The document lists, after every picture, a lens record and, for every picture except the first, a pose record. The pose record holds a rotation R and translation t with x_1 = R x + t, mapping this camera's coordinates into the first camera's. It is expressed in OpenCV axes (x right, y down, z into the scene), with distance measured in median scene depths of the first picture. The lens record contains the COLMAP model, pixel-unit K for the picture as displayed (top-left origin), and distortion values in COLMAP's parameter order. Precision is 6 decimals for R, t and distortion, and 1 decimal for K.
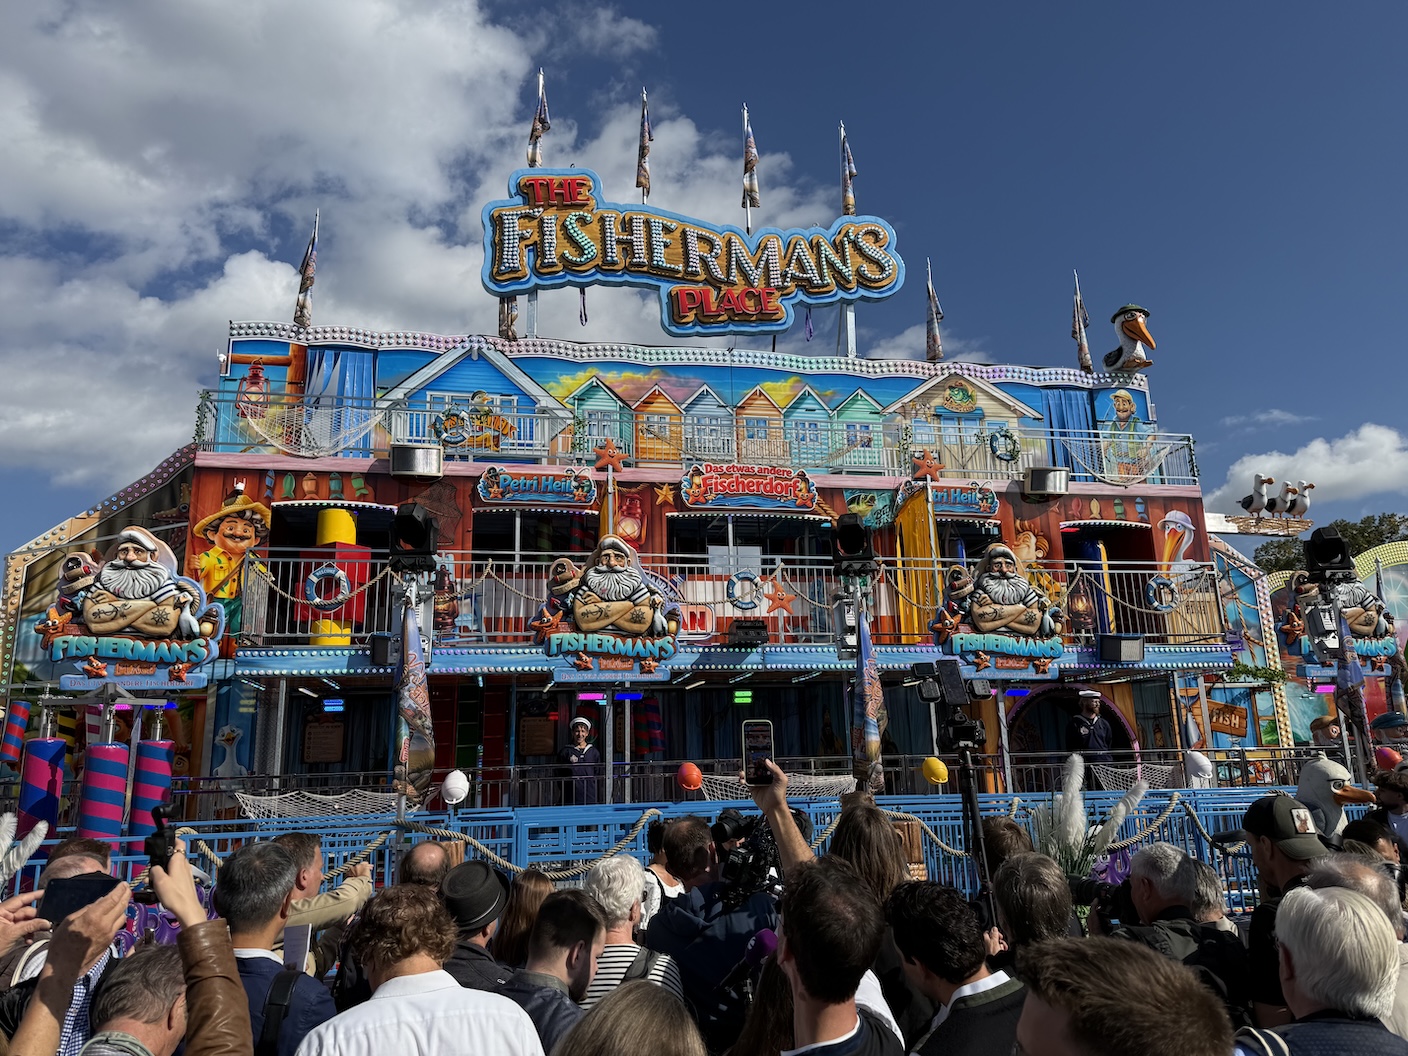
lens RADIAL K [[957.8, 0, 704.0], [0, 957.8, 528.0], [0, 0, 1]] dist [0.304899, -0.385372]
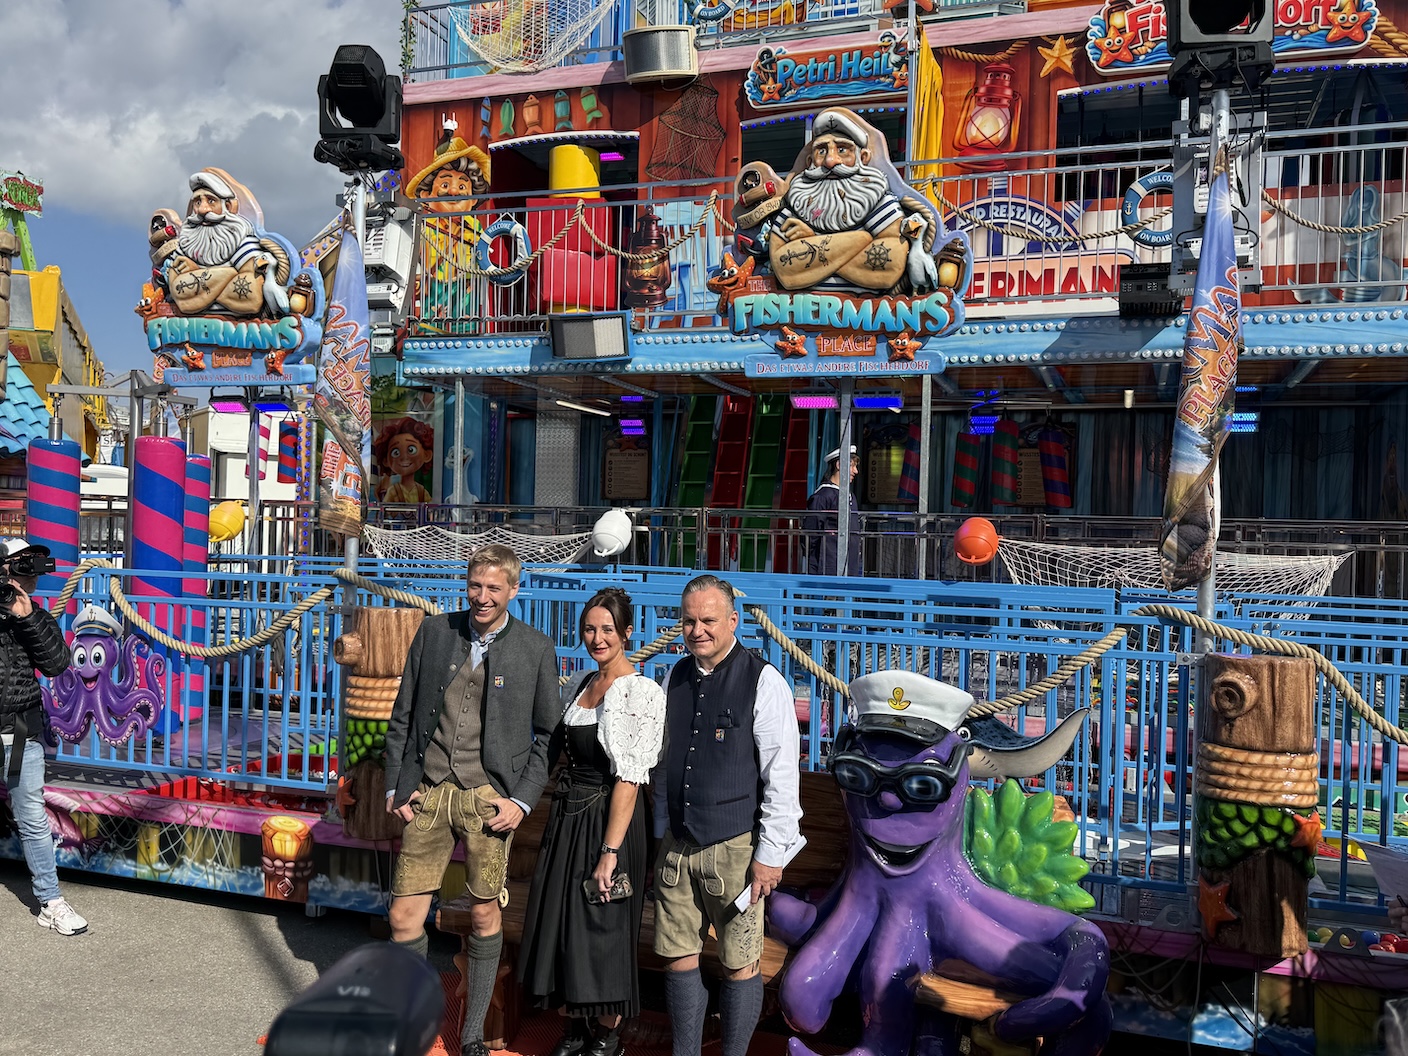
lens RADIAL K [[1235.0, 0, 704.0], [0, 1235.0, 528.0], [0, 0, 1]] dist [0.010026, -0.005798]
pose [[0.869666, 0.038559, -0.492132, 0.193269], [0.077176, 0.974065, 0.212698, 0.083875], [0.487570, -0.222957, 0.844136, 0.324812]]
